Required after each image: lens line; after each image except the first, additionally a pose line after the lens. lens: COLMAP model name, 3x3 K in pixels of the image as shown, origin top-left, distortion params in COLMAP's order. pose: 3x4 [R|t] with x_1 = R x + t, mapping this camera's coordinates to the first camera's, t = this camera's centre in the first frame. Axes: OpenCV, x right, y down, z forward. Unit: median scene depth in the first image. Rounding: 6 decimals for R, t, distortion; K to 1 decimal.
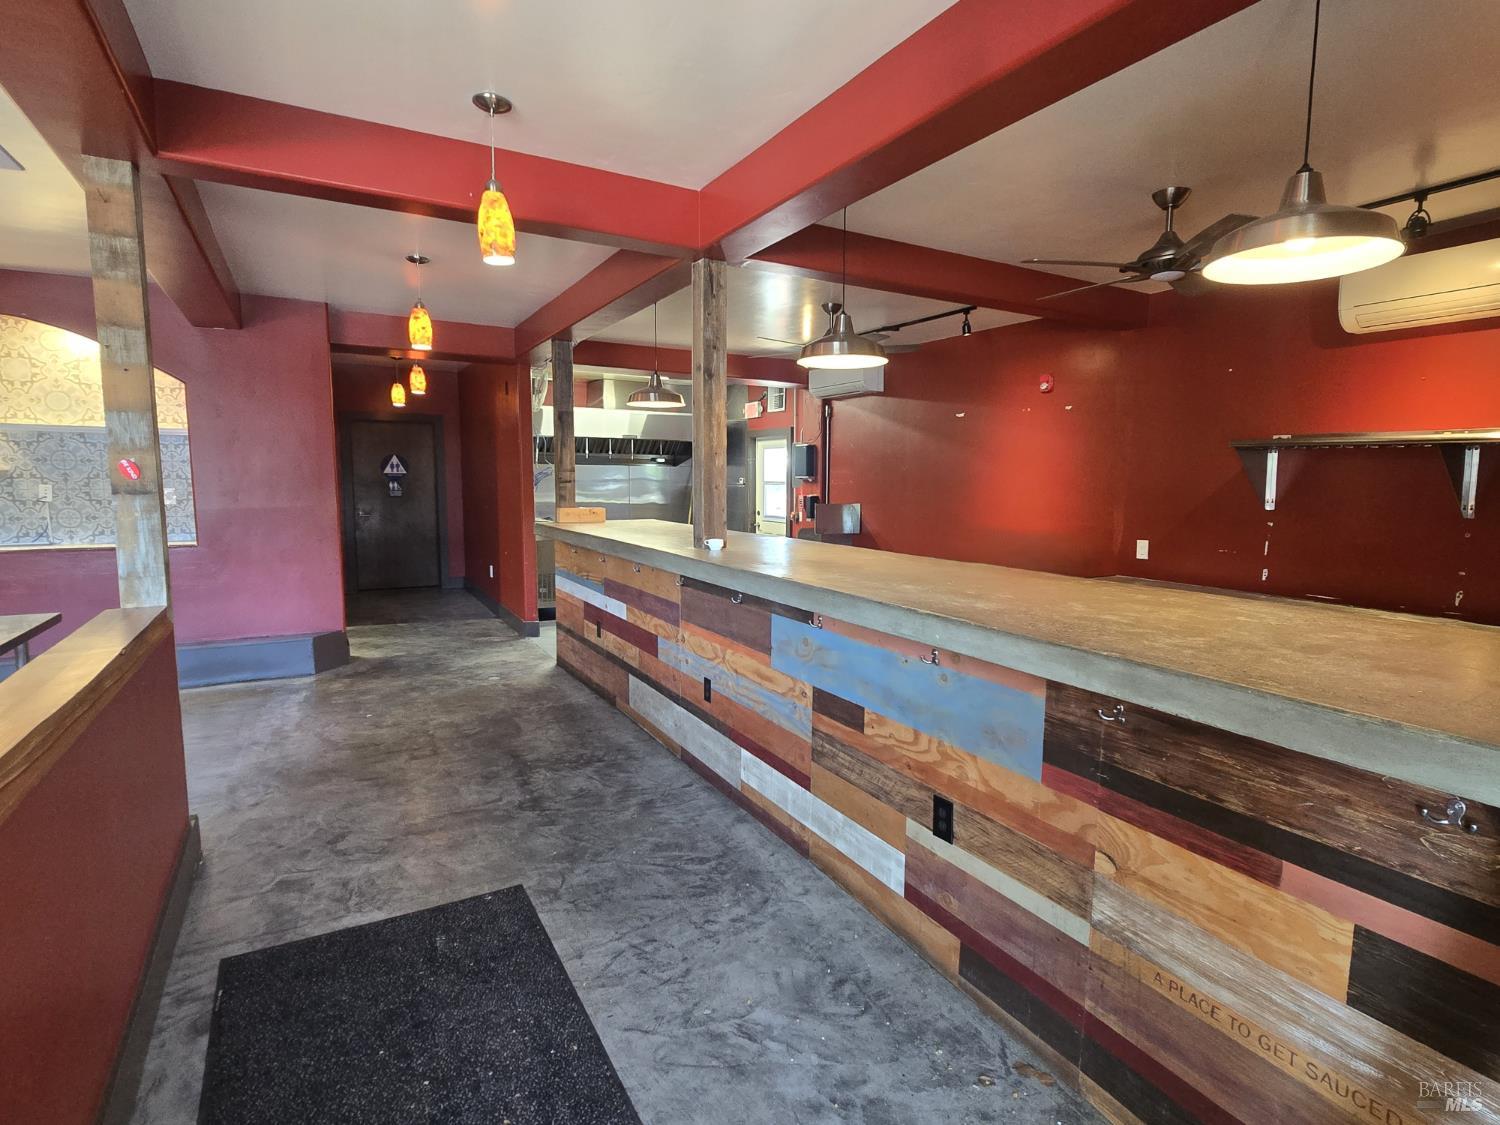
lens RADIAL K [[759.7, 0, 773.2], [0, 759.7, 566.7], [0, 0, 1]] dist [-0.017847, 0.001049]
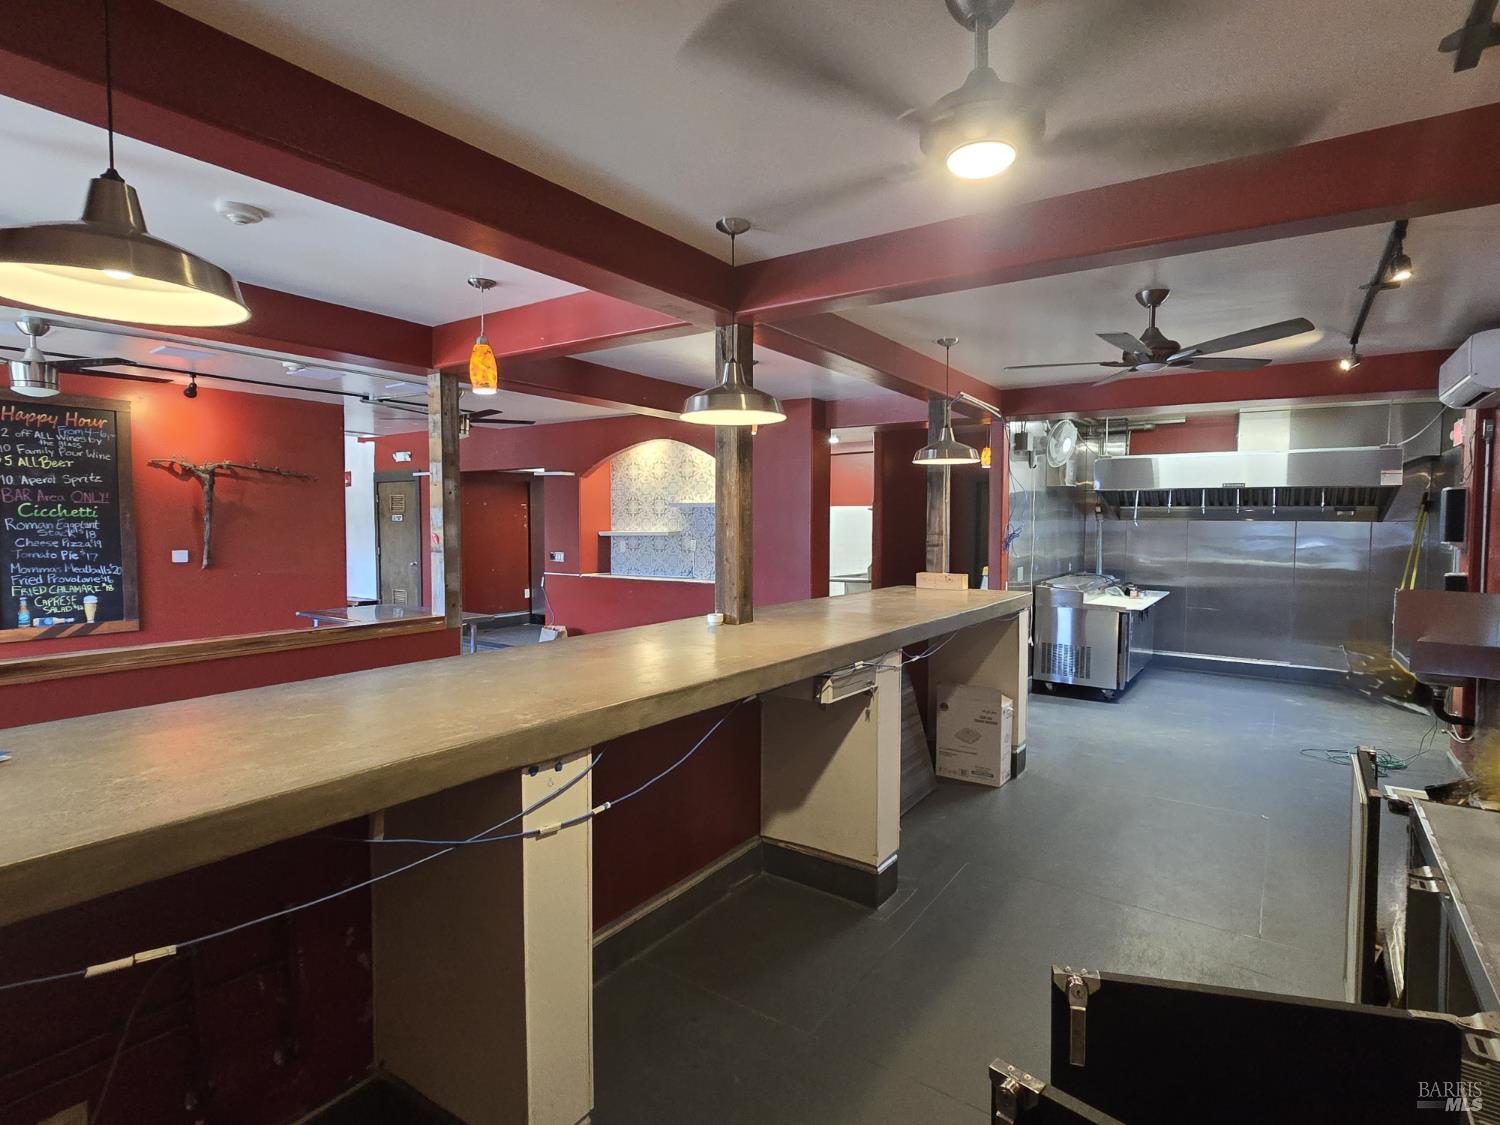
lens RADIAL K [[759.7, 0, 773.2], [0, 759.7, 566.7], [0, 0, 1]] dist [-0.017847, 0.001049]
pose [[0.452043, 0.045203, -0.890850, 0.544201], [-0.102448, 0.994737, -0.001510, -0.069534], [0.886094, 0.091948, 0.454295, 0.429407]]
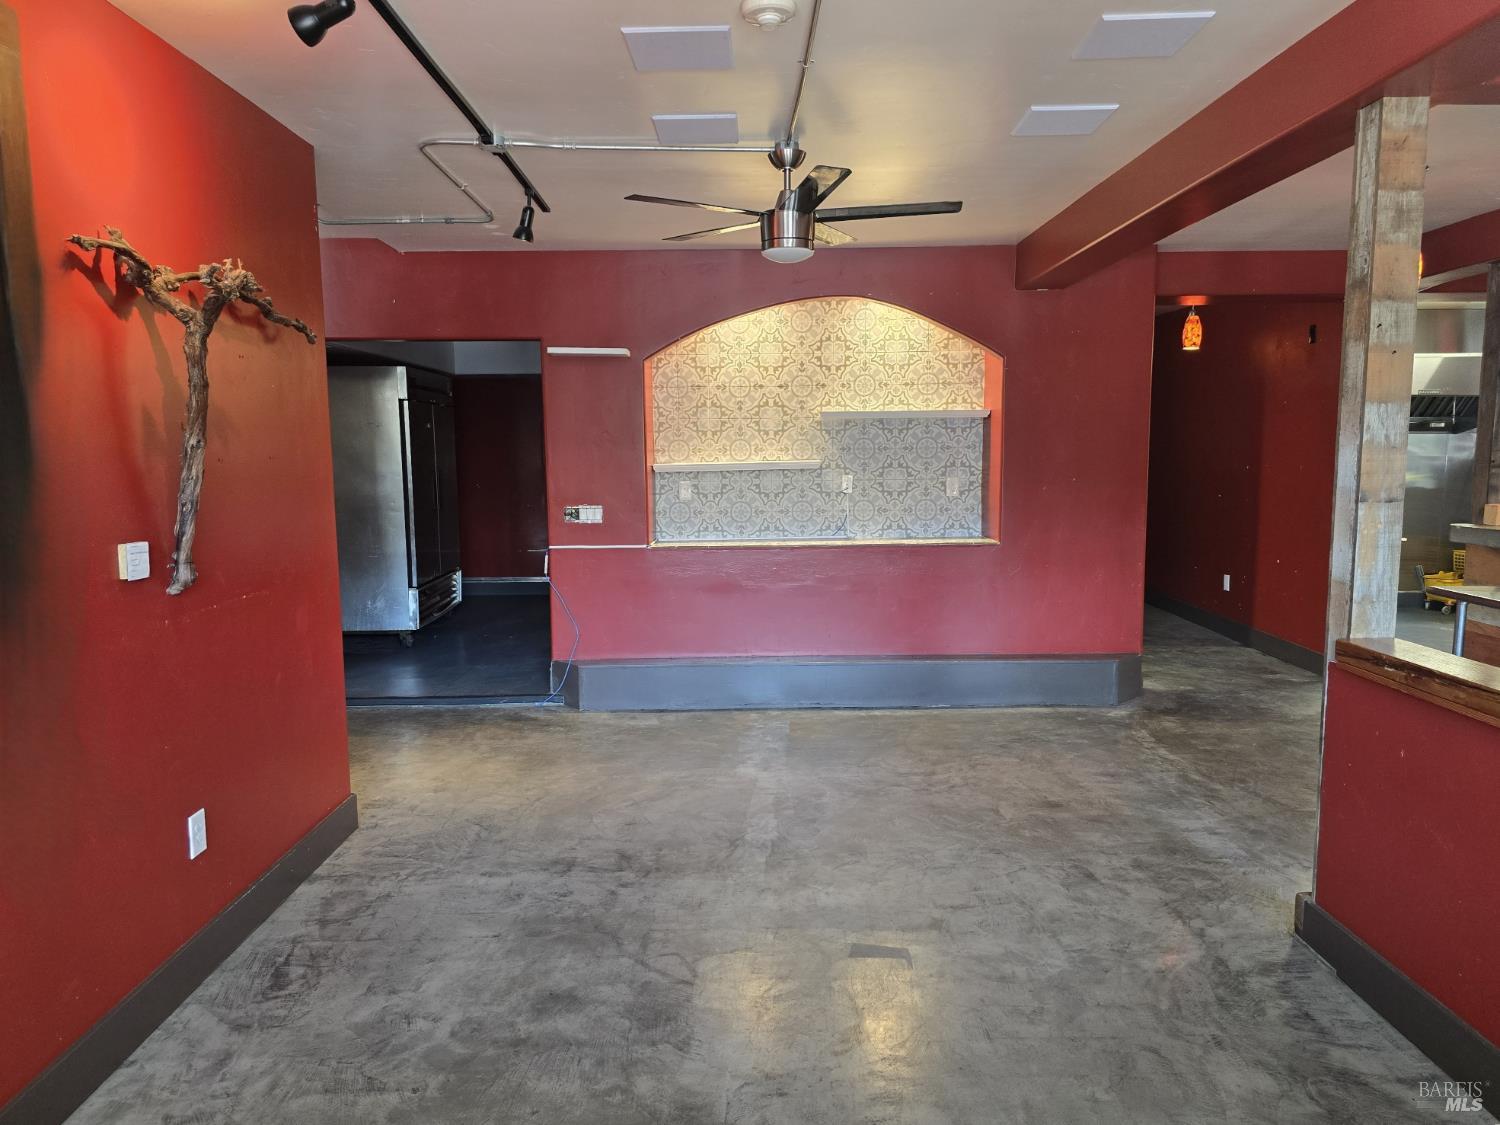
lens RADIAL K [[1006.1, 0, 745.4], [0, 1006.1, 572.3], [0, 0, 1]] dist [0.093162, -0.085759]
pose [[0.870095, 0.044749, -0.490849, -0.462078], [-0.040789, 0.998991, 0.018769, -0.005993], [0.491194, 0.003690, 0.871042, -0.172681]]
